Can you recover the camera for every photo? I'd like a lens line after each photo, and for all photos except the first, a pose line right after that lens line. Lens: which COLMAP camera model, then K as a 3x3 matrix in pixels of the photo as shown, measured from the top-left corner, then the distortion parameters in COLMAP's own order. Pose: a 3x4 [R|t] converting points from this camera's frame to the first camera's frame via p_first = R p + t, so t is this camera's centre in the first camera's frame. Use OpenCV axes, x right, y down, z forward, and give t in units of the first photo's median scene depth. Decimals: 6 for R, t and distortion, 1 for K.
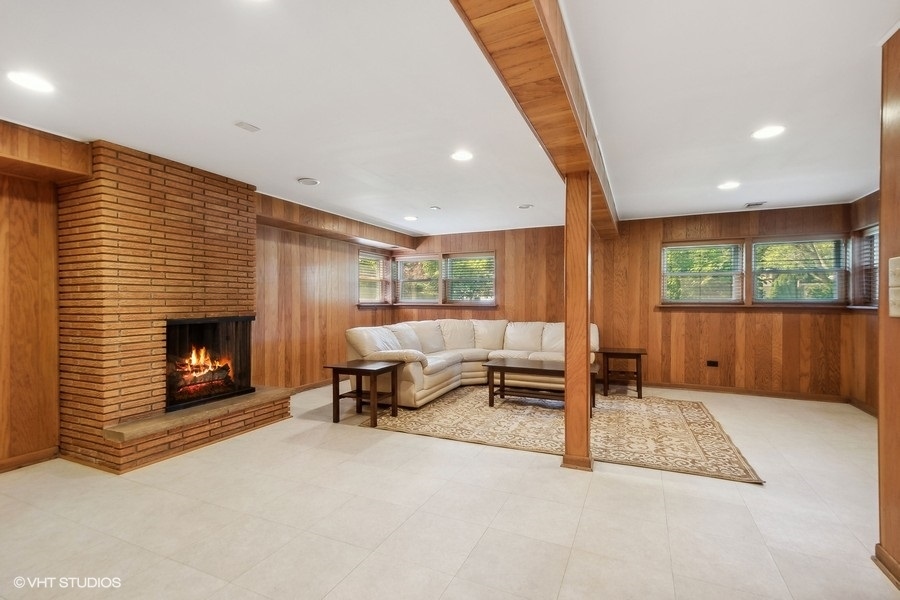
lens RADIAL K [[416.1, 0, 450.4], [0, 416.1, 301.5], [0, 0, 1]] dist [0.003181, 0.000147]
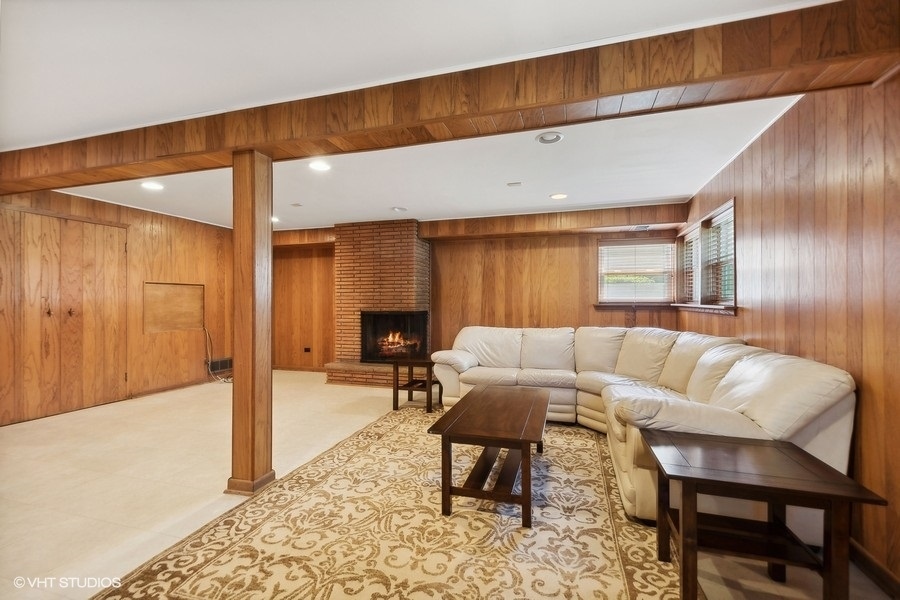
lens RADIAL K [[390.2, 0, 450.6], [0, 390.2, 299.8], [0, 0, 1]] dist [-0.000343, -0.000245]
pose [[0.137921, -0.001363, -0.990442, 0.965127], [-0.000143, 0.999999, -0.001396, -0.002635], [0.990443, 0.000335, 0.137921, 1.065506]]
